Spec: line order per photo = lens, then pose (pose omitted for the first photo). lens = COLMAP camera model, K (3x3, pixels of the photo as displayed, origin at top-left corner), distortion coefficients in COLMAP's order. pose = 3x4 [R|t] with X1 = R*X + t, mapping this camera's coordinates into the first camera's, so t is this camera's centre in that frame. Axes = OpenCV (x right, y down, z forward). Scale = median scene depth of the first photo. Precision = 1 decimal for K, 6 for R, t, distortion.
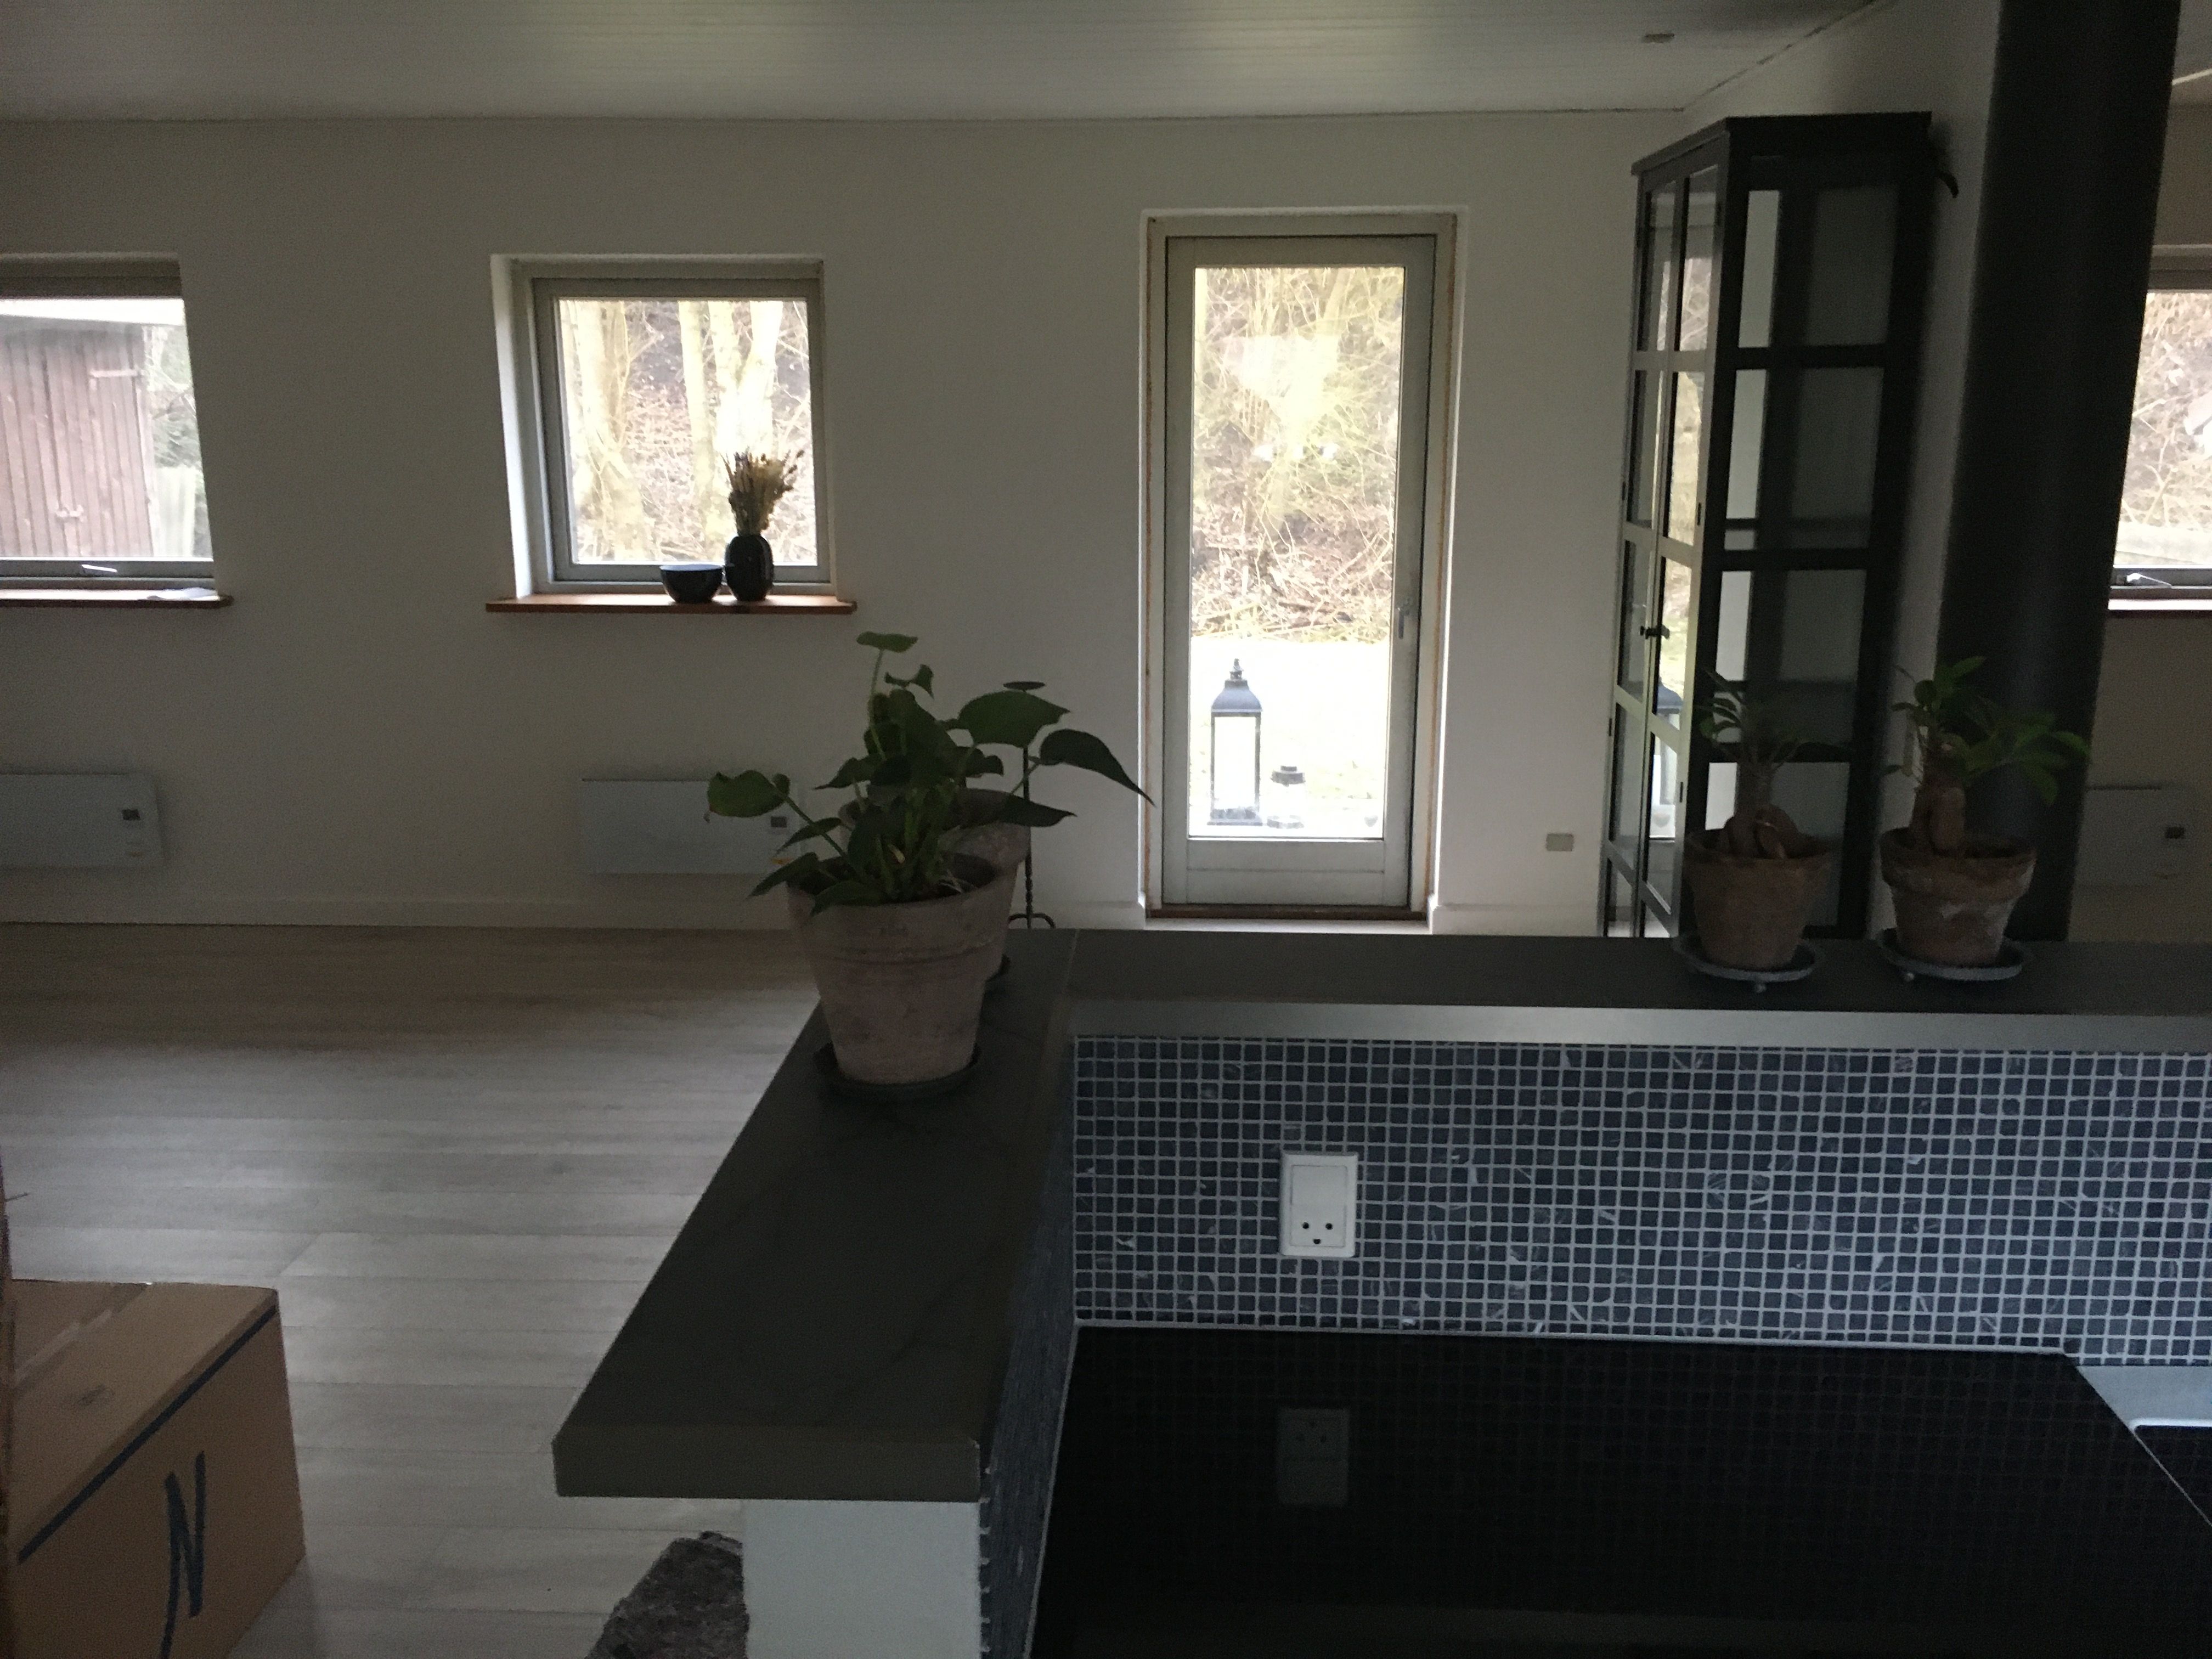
lens RADIAL K [[1879.3, 0, 1106.0], [0, 1879.3, 829.5], [0, 0, 1]] dist [0.096855, -0.129554]
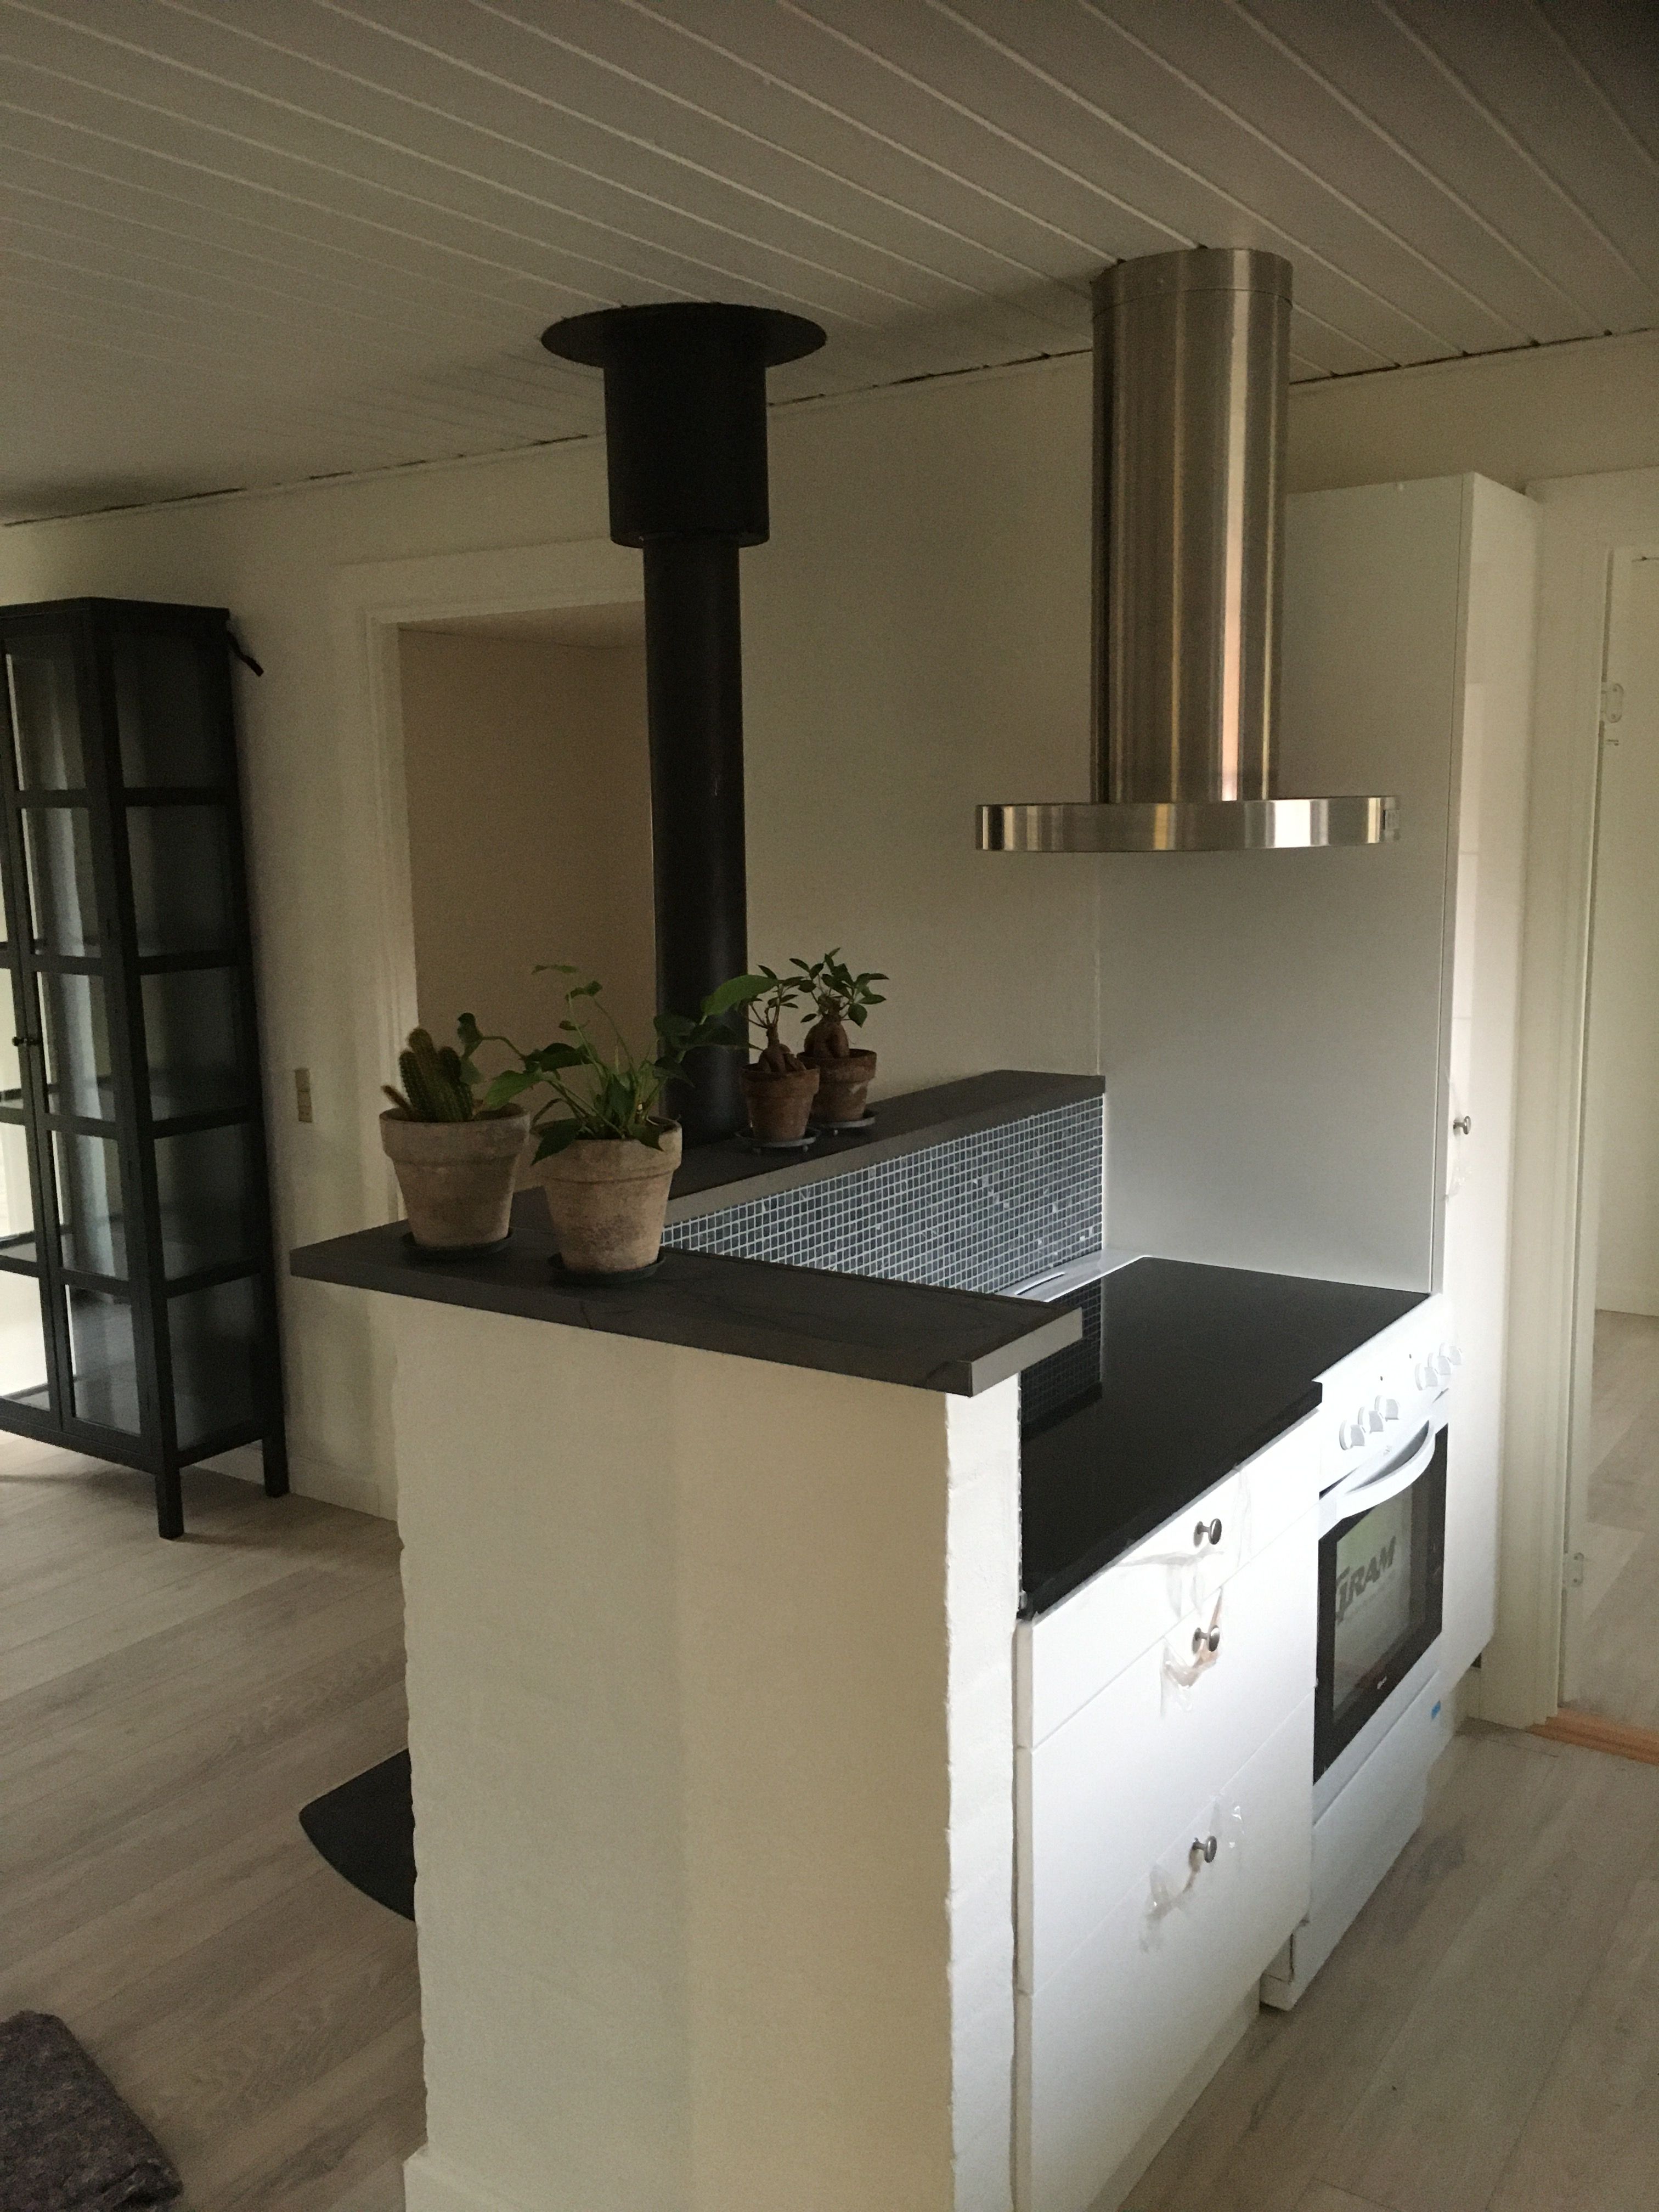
lens RADIAL K [[1879.3, 0, 829.5], [0, 1879.3, 1106.0], [0, 0, 1]] dist [0.096855, -0.129554]
pose [[0.517177, -0.136959, 0.844849, -1.067133], [0.214026, 0.976447, 0.027275, 0.005216], [-0.828686, 0.166714, 0.534308, 0.080711]]
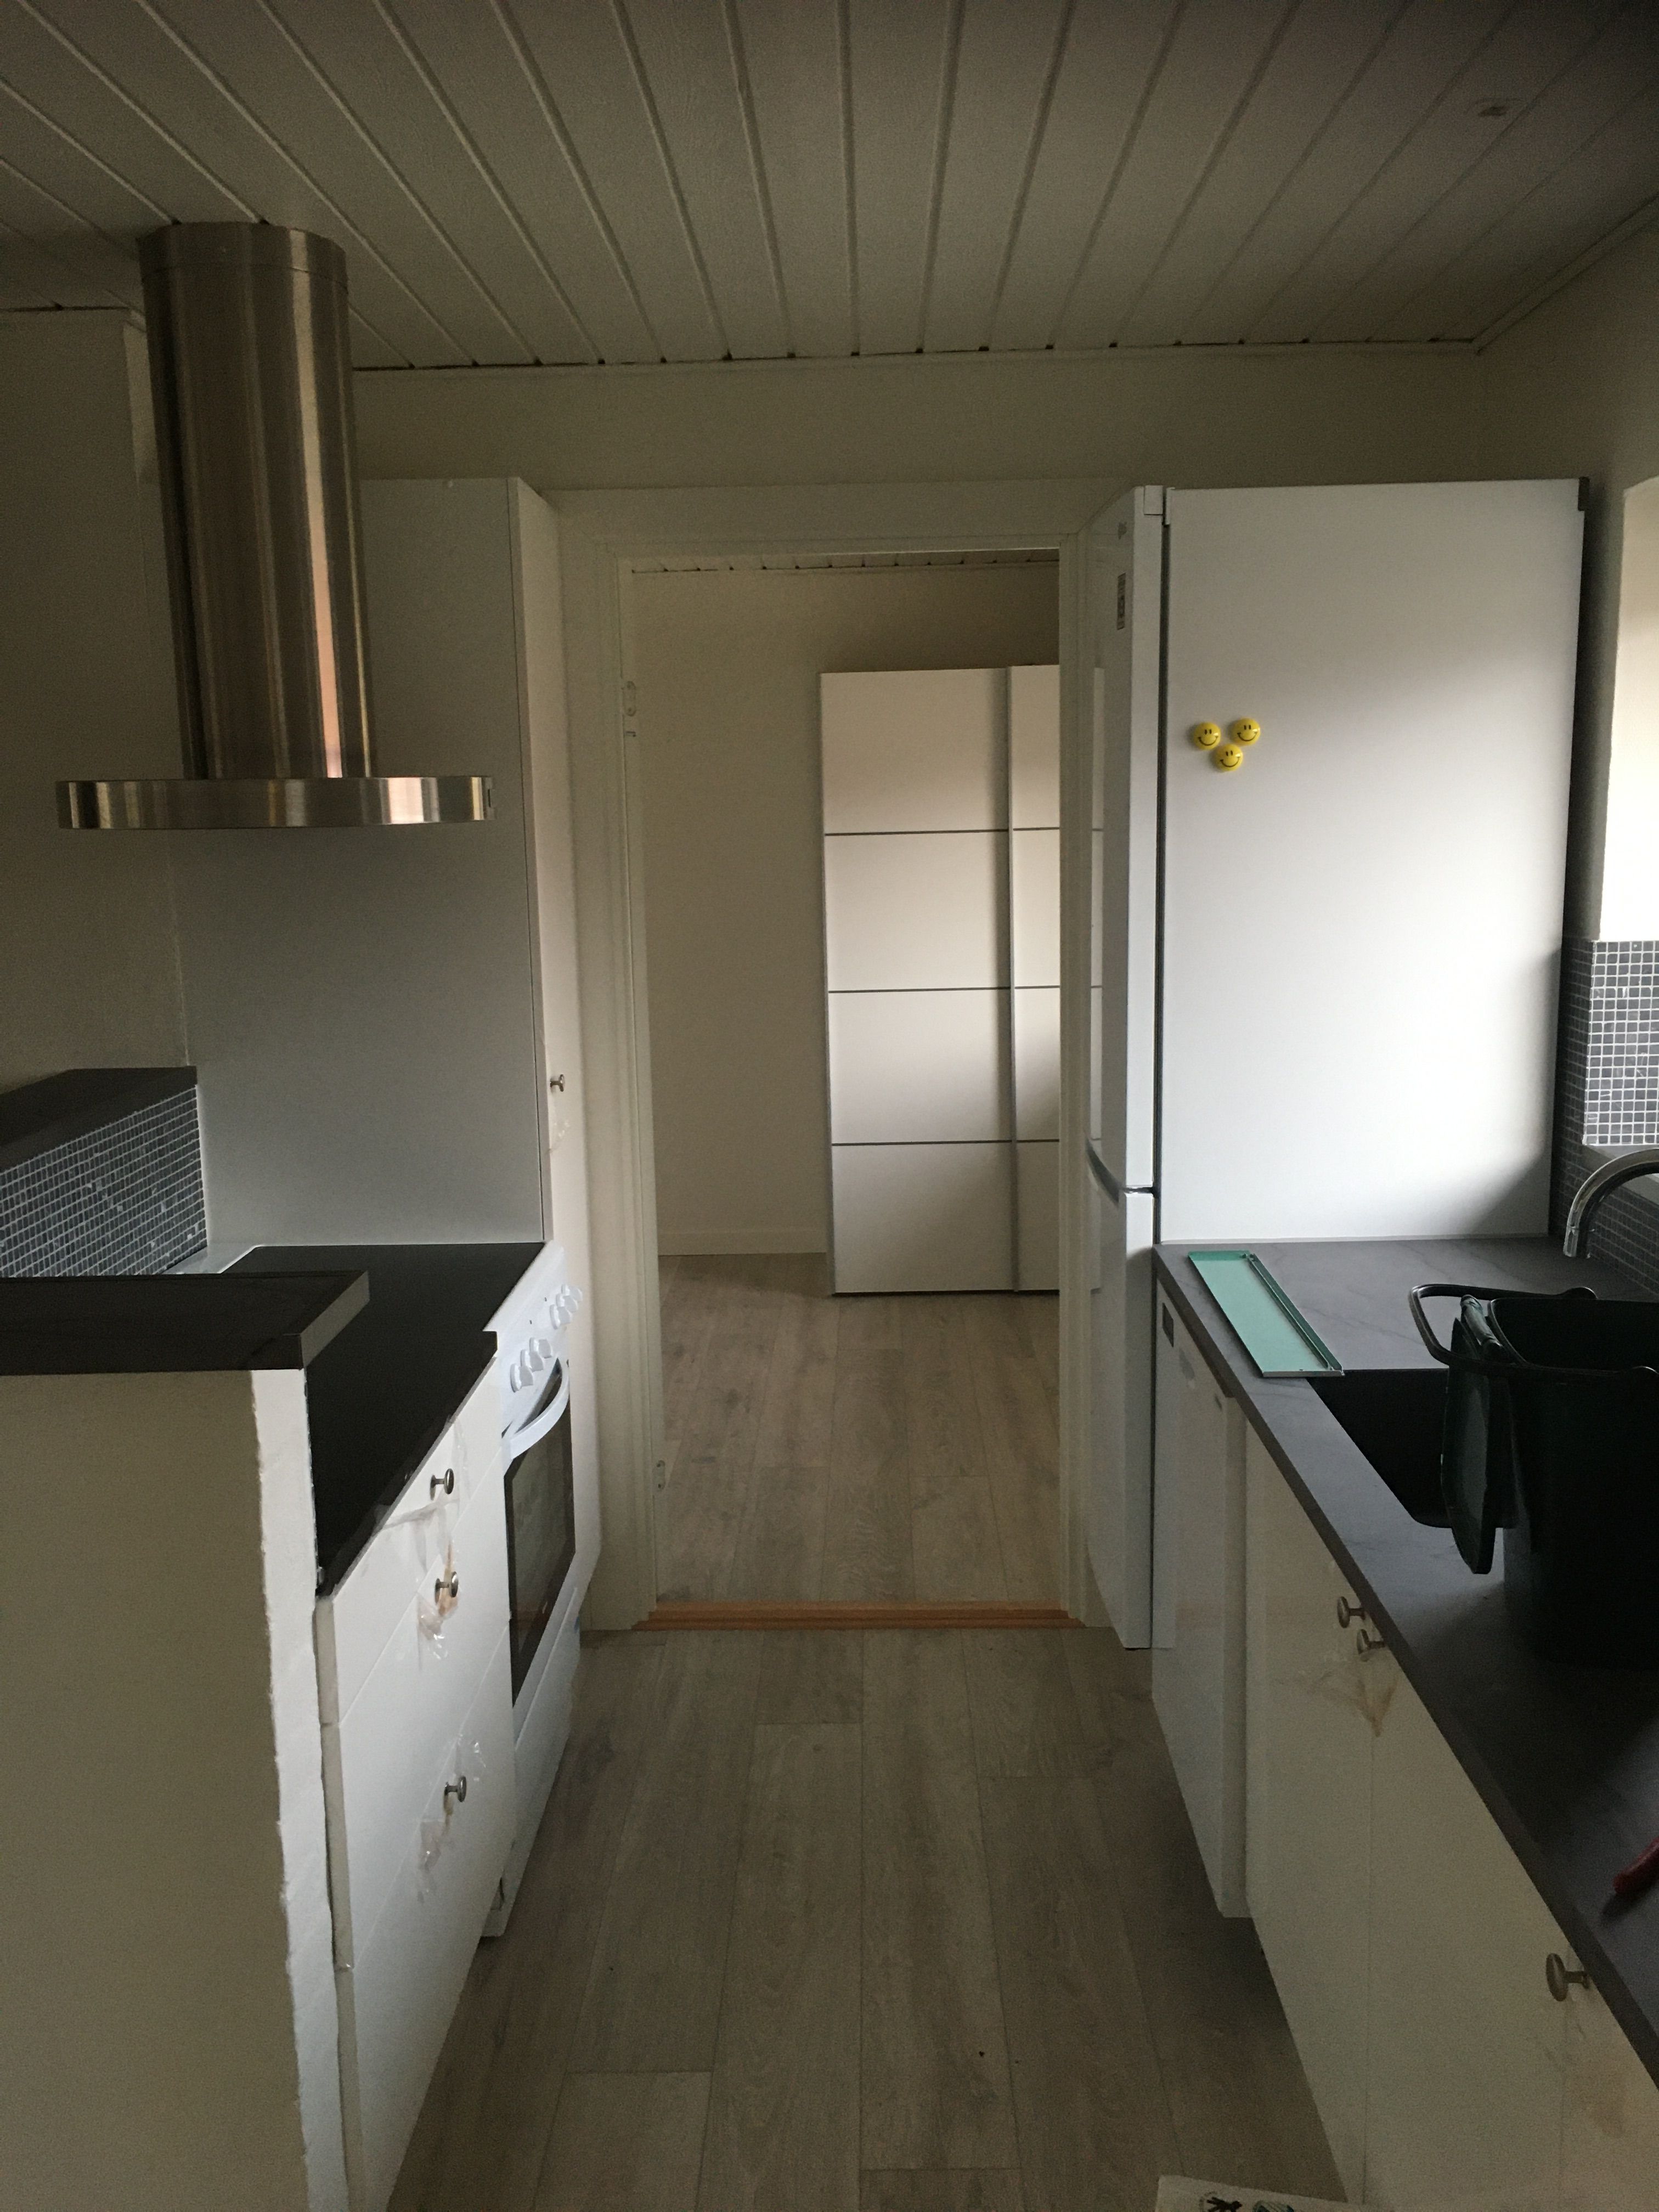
lens RADIAL K [[1879.3, 0, 829.5], [0, 1879.3, 1106.0], [0, 0, 1]] dist [0.096855, -0.129554]
pose [[-0.028770, -0.160212, 0.986663, -1.167856], [0.252966, 0.953774, 0.162248, -0.022521], [-0.967047, 0.254260, 0.013088, 0.271647]]
